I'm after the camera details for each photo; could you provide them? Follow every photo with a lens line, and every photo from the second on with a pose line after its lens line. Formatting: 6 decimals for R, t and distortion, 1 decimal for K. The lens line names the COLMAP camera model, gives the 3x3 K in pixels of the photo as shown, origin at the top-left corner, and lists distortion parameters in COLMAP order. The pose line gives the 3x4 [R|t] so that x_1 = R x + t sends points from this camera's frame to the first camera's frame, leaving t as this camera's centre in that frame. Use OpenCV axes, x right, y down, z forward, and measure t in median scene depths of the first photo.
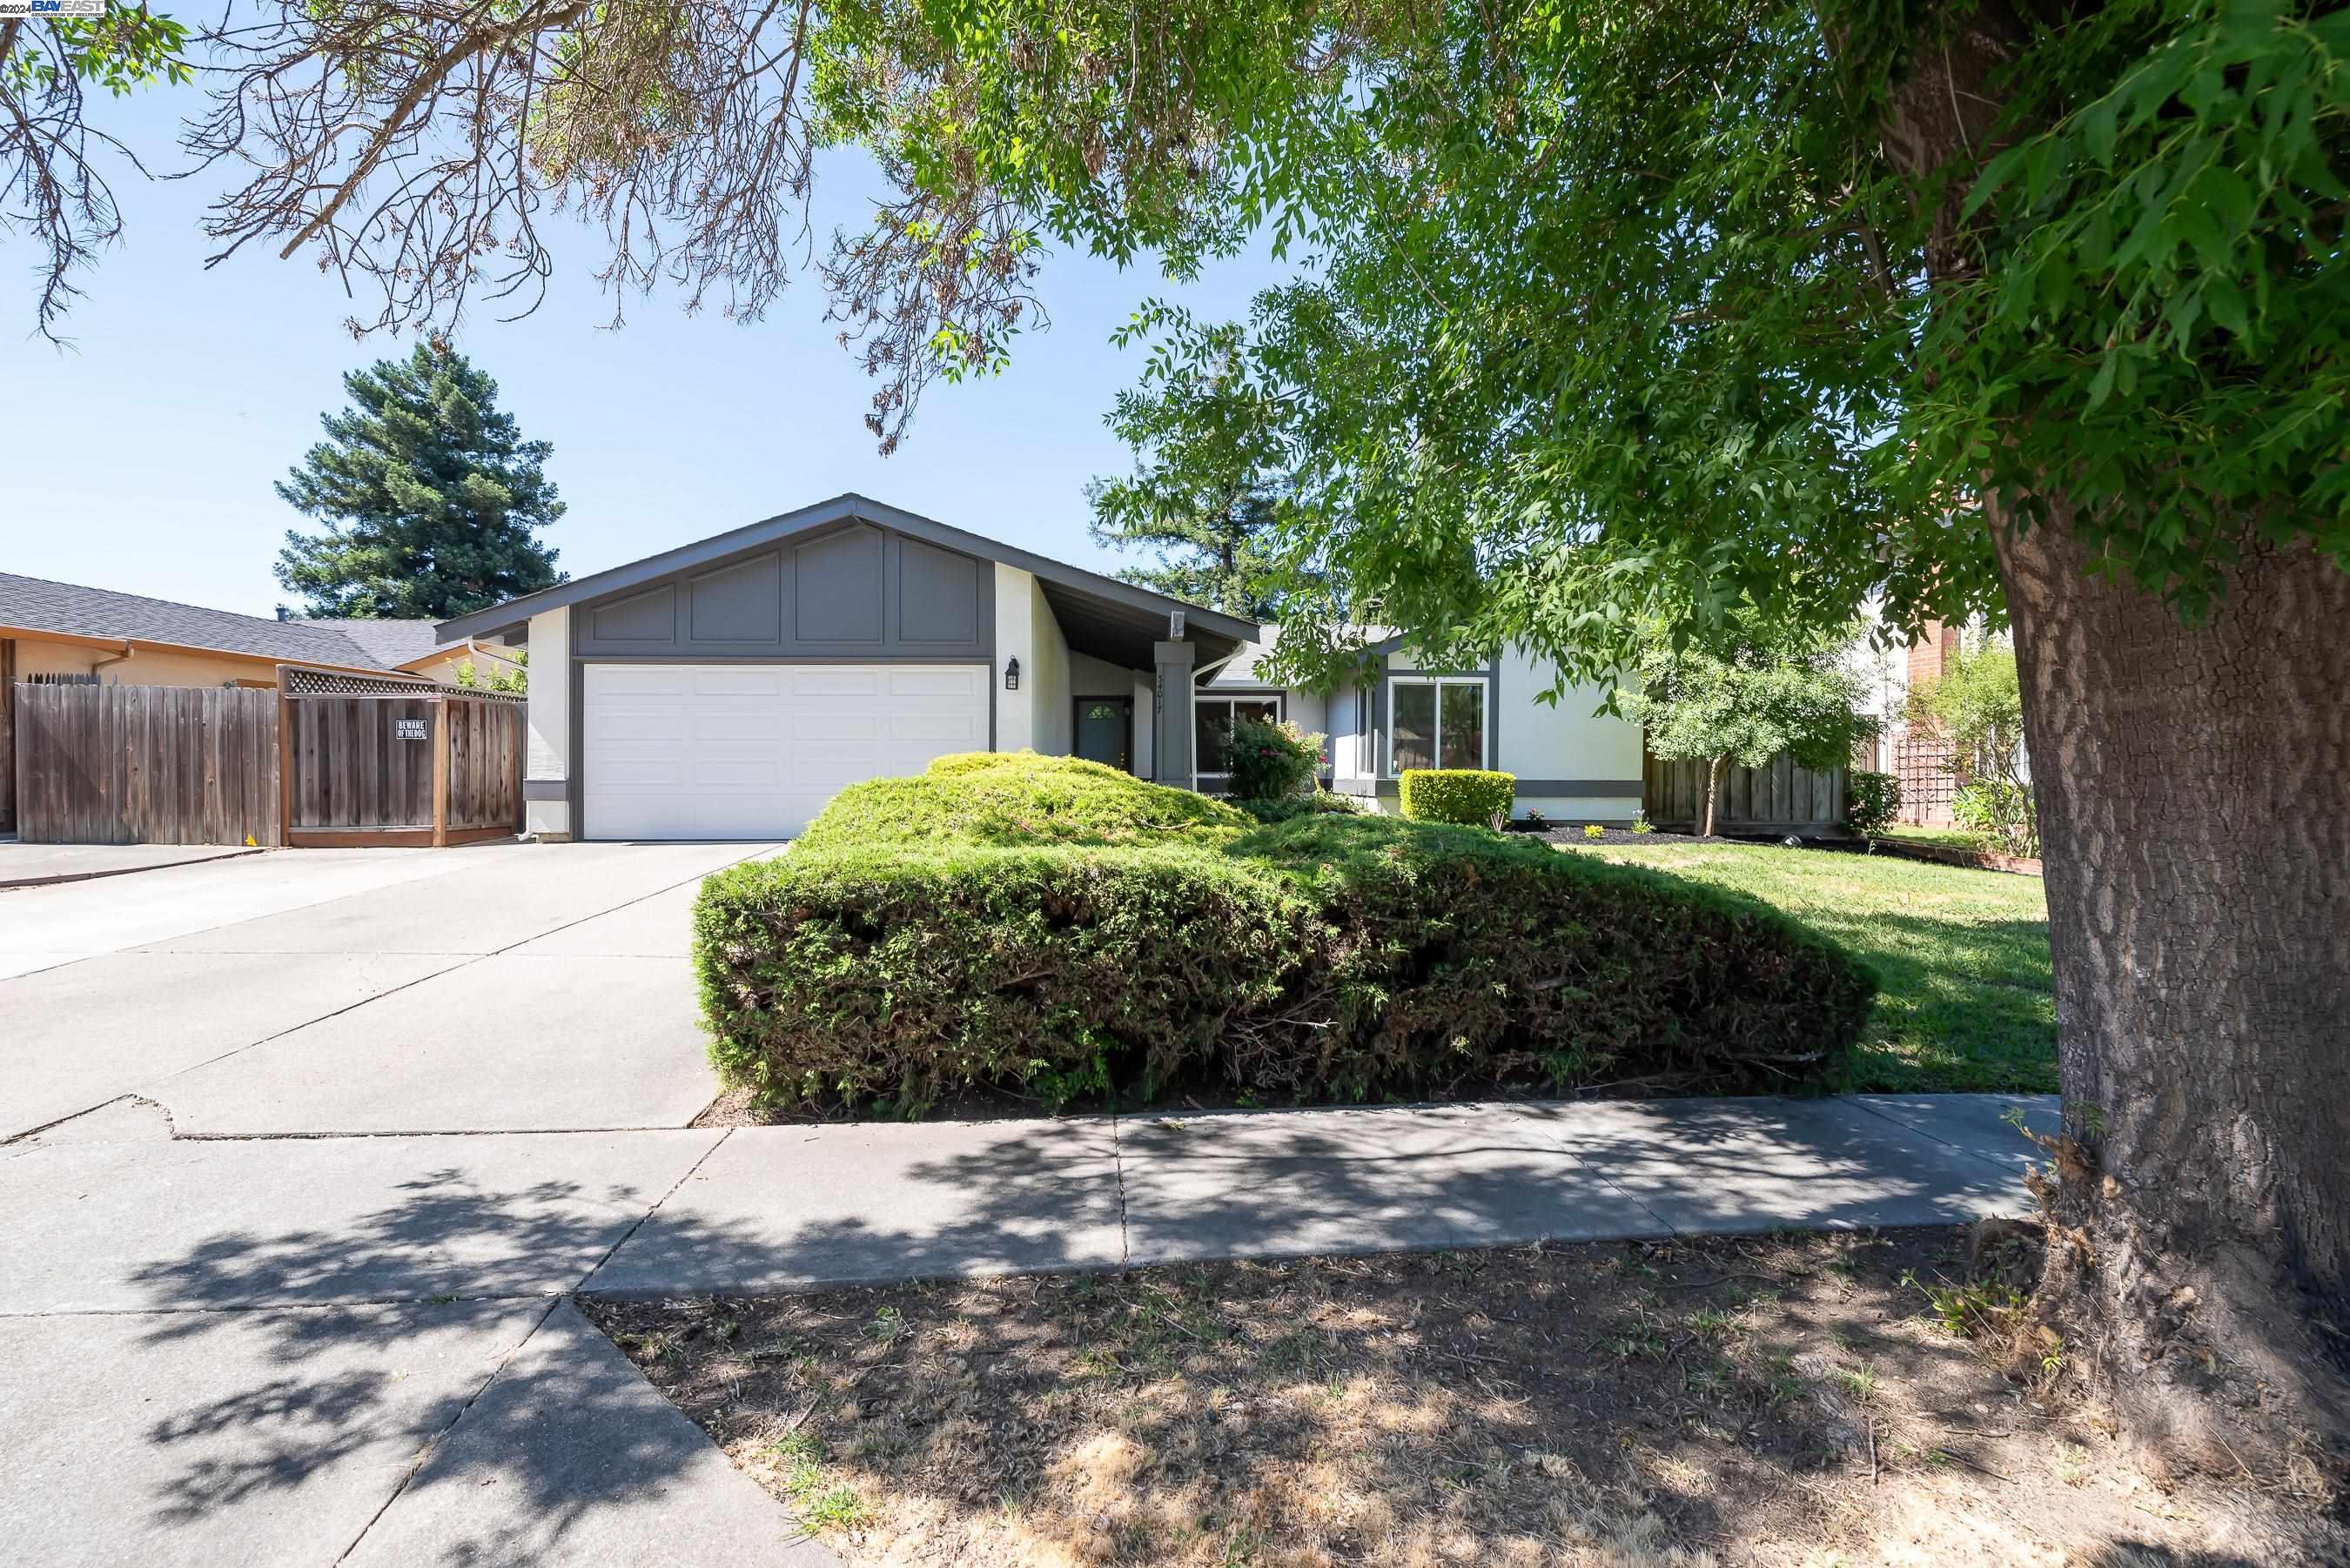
lens RADIAL K [[1027.5, 0, 1161.2], [0, 1027.5, 786.3], [0, 0, 1]] dist [0.005598, 0.000693]
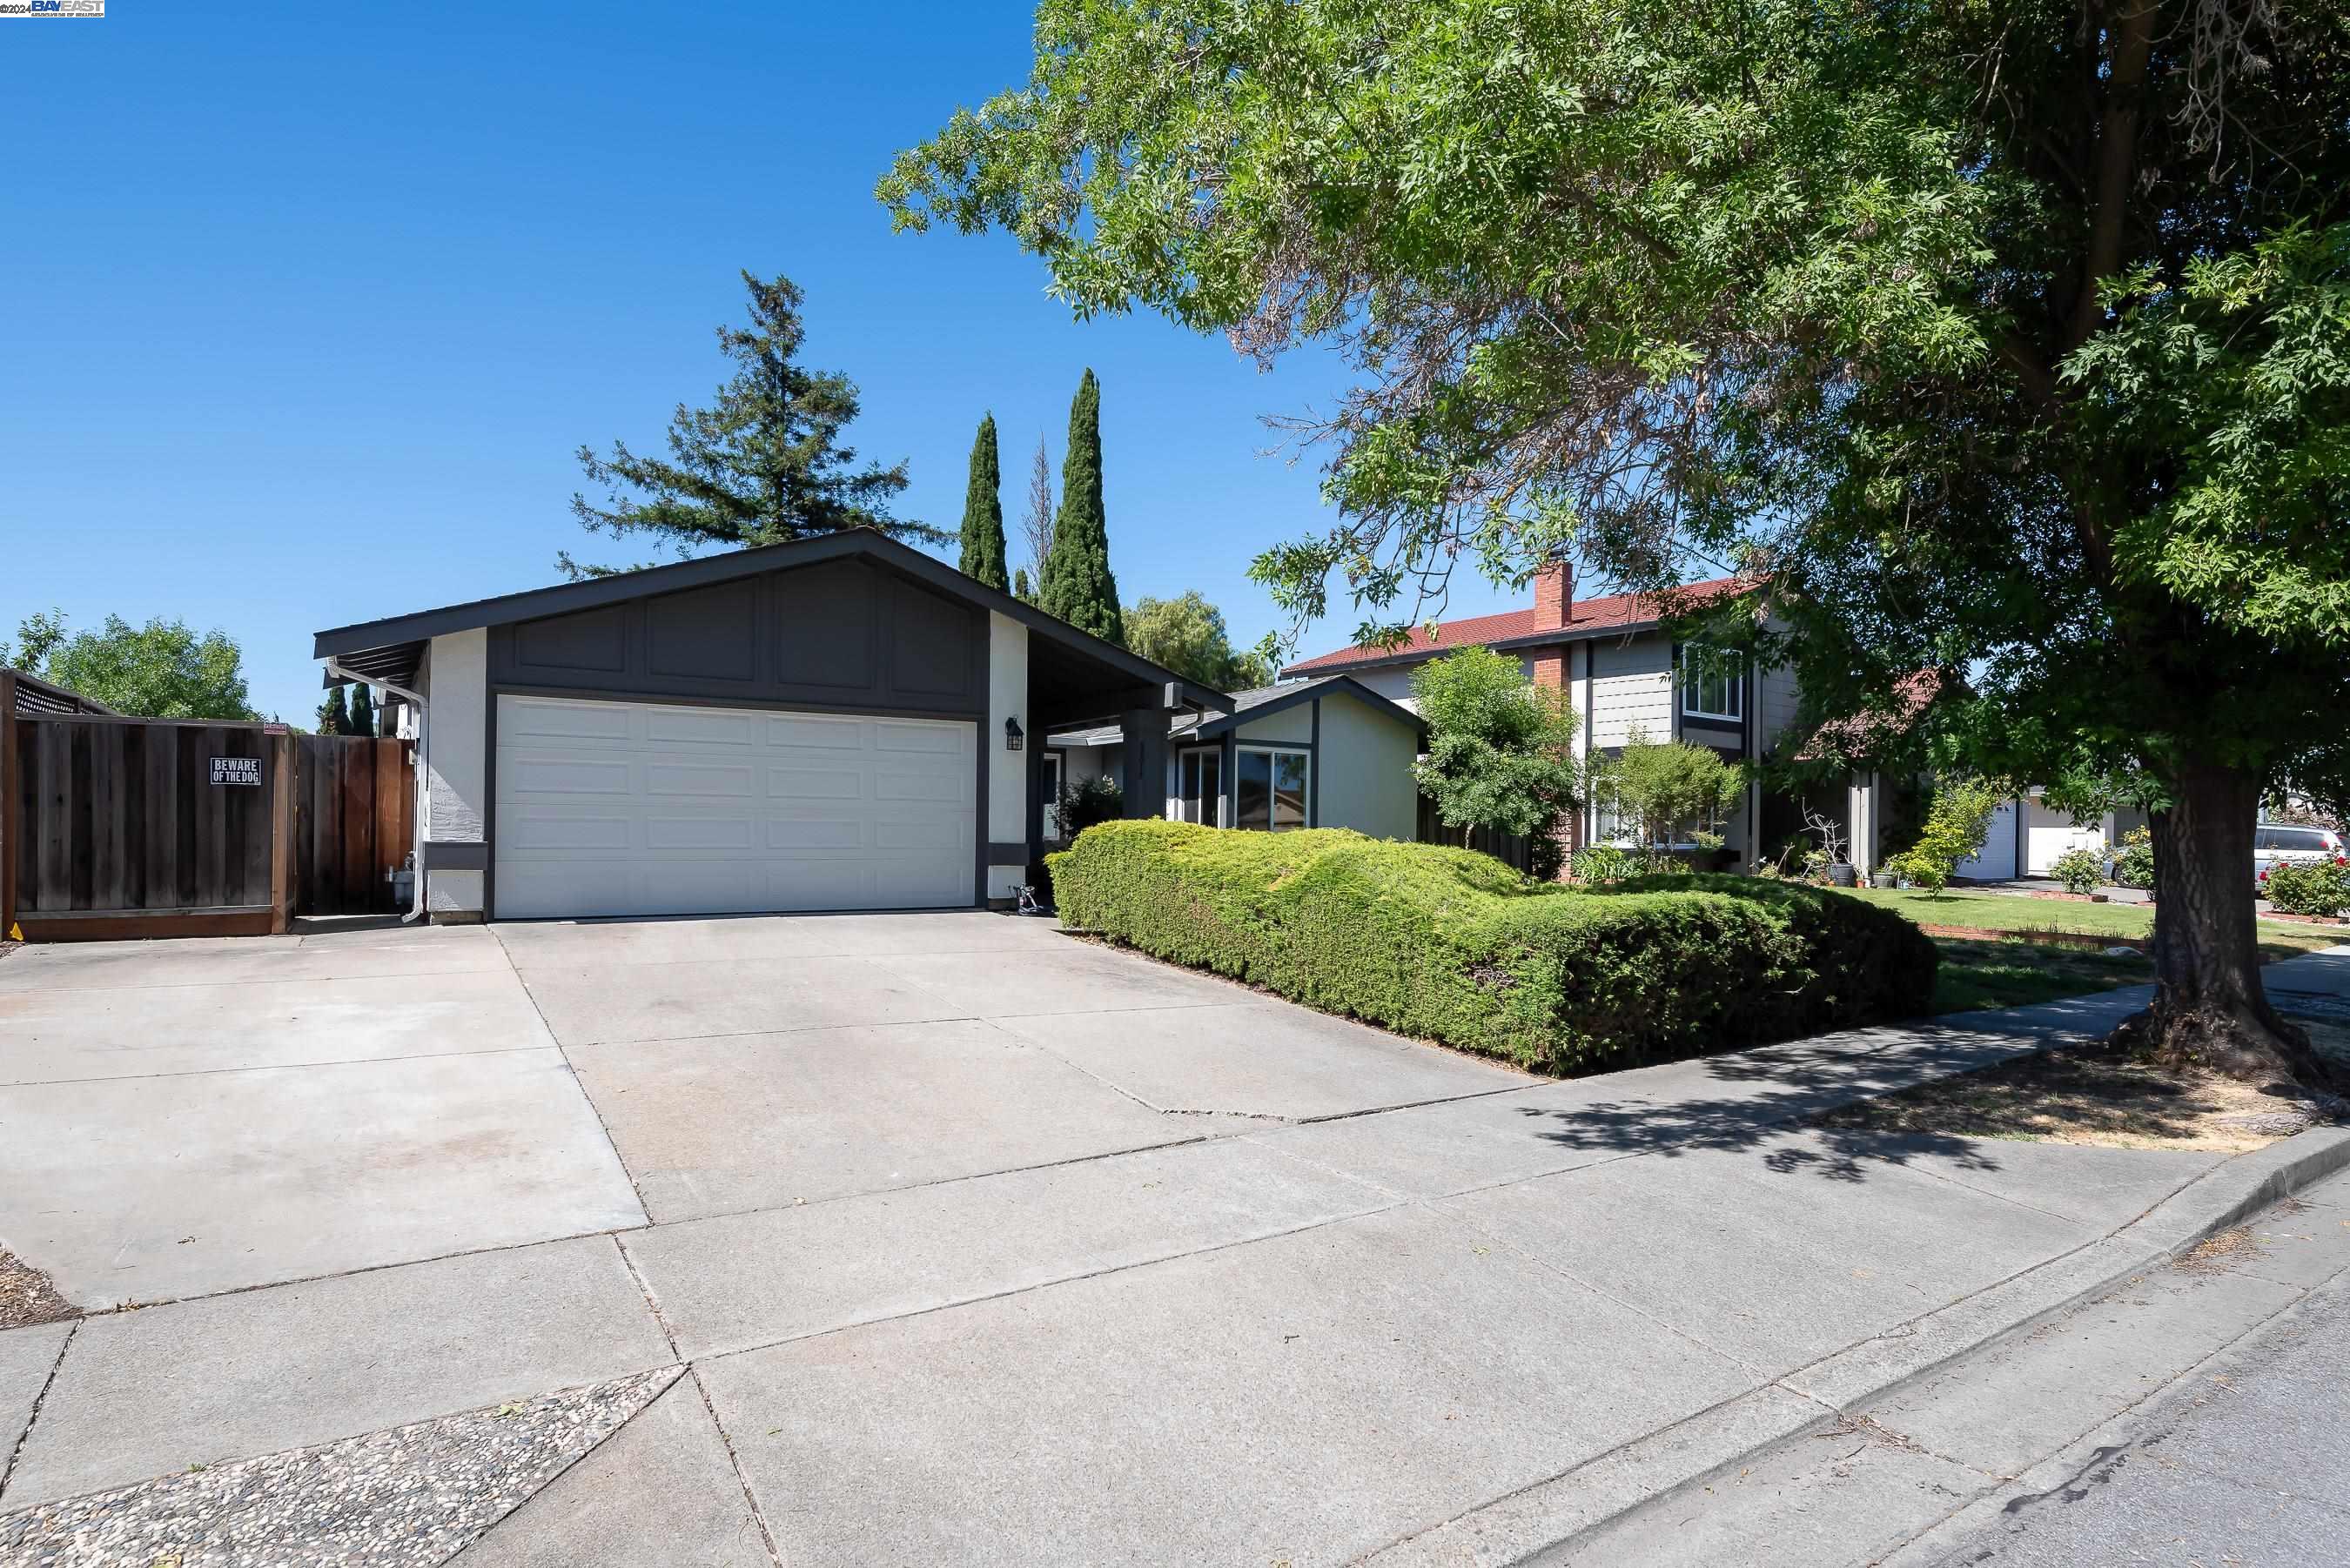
lens RADIAL K [[1267.2, 0, 1217.0], [0, 1267.2, 823.2], [0, 0, 1]] dist [0.006293, 0.000622]
pose [[0.851223, 0.012120, 0.524665, -0.611159], [-0.002462, 0.999814, -0.019103, -0.003688], [-0.524799, 0.014969, 0.851094, -0.108612]]
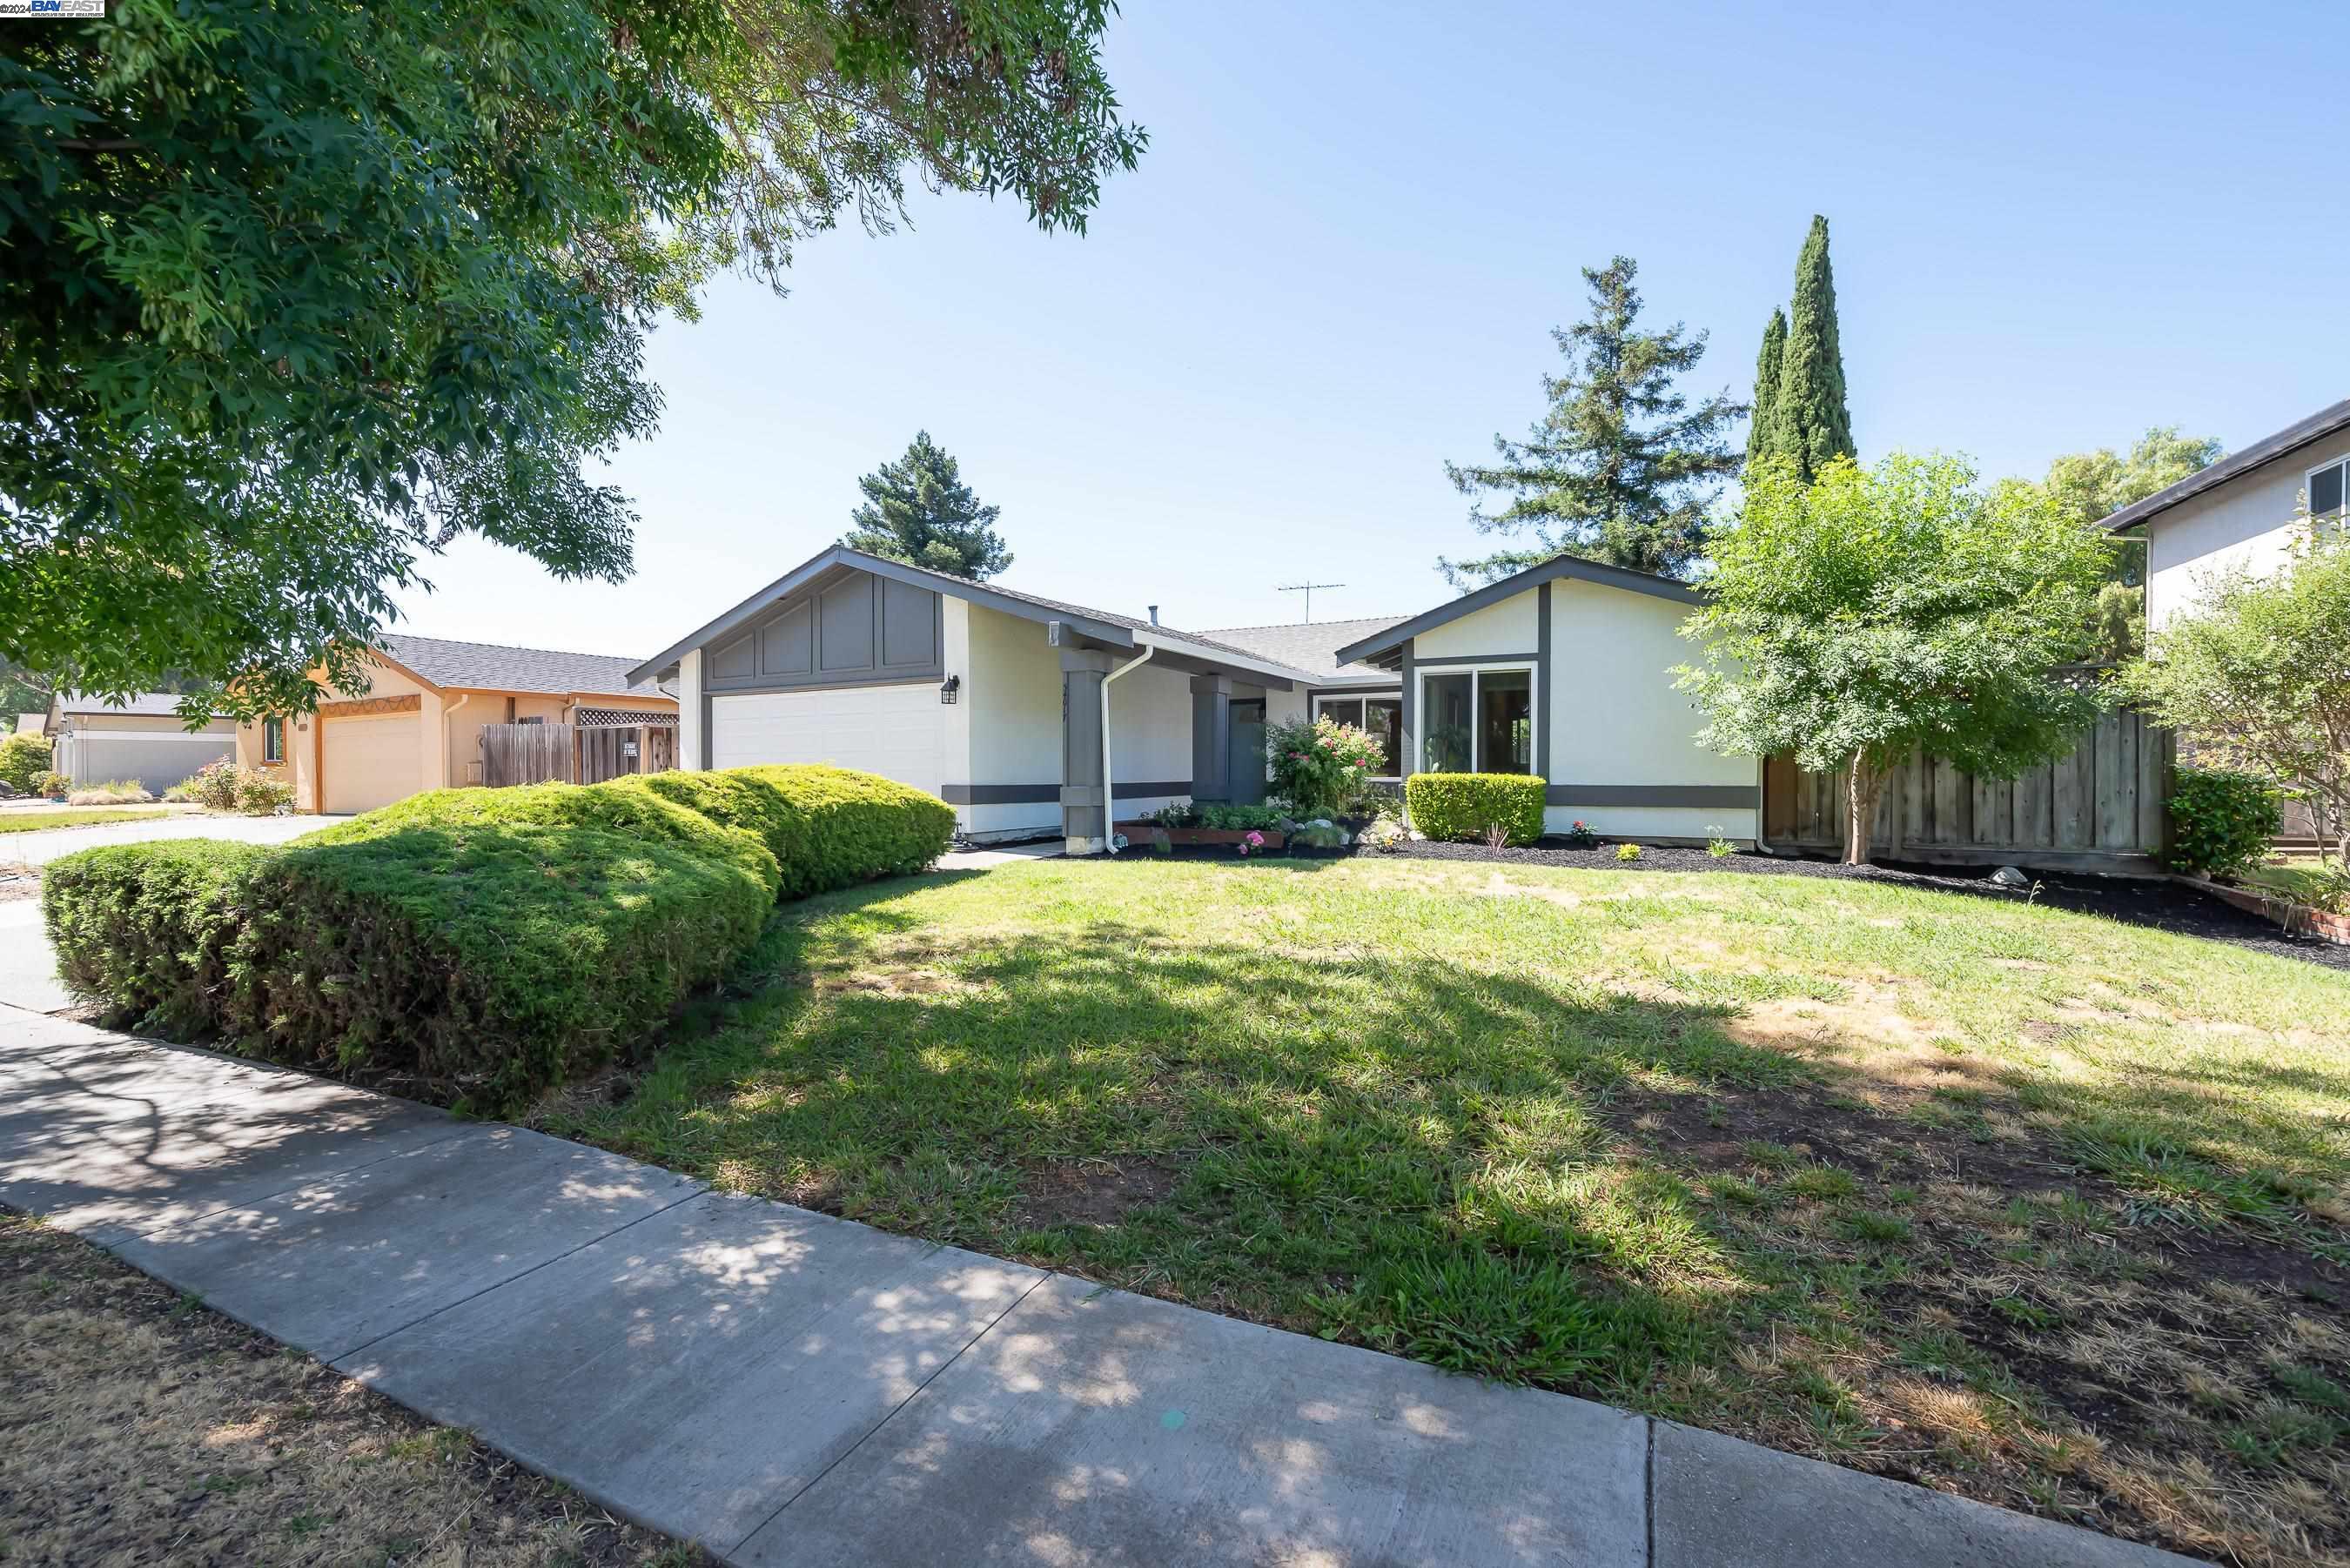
lens RADIAL K [[1027.5, 0, 1182.0], [0, 1027.5, 794.1], [0, 0, 1]] dist [0.005598, 0.000693]
pose [[0.857335, 0.005562, -0.514728, 0.656047], [-0.001735, 0.999967, 0.007915, -0.006601], [0.514755, -0.005893, 0.857317, 0.193369]]
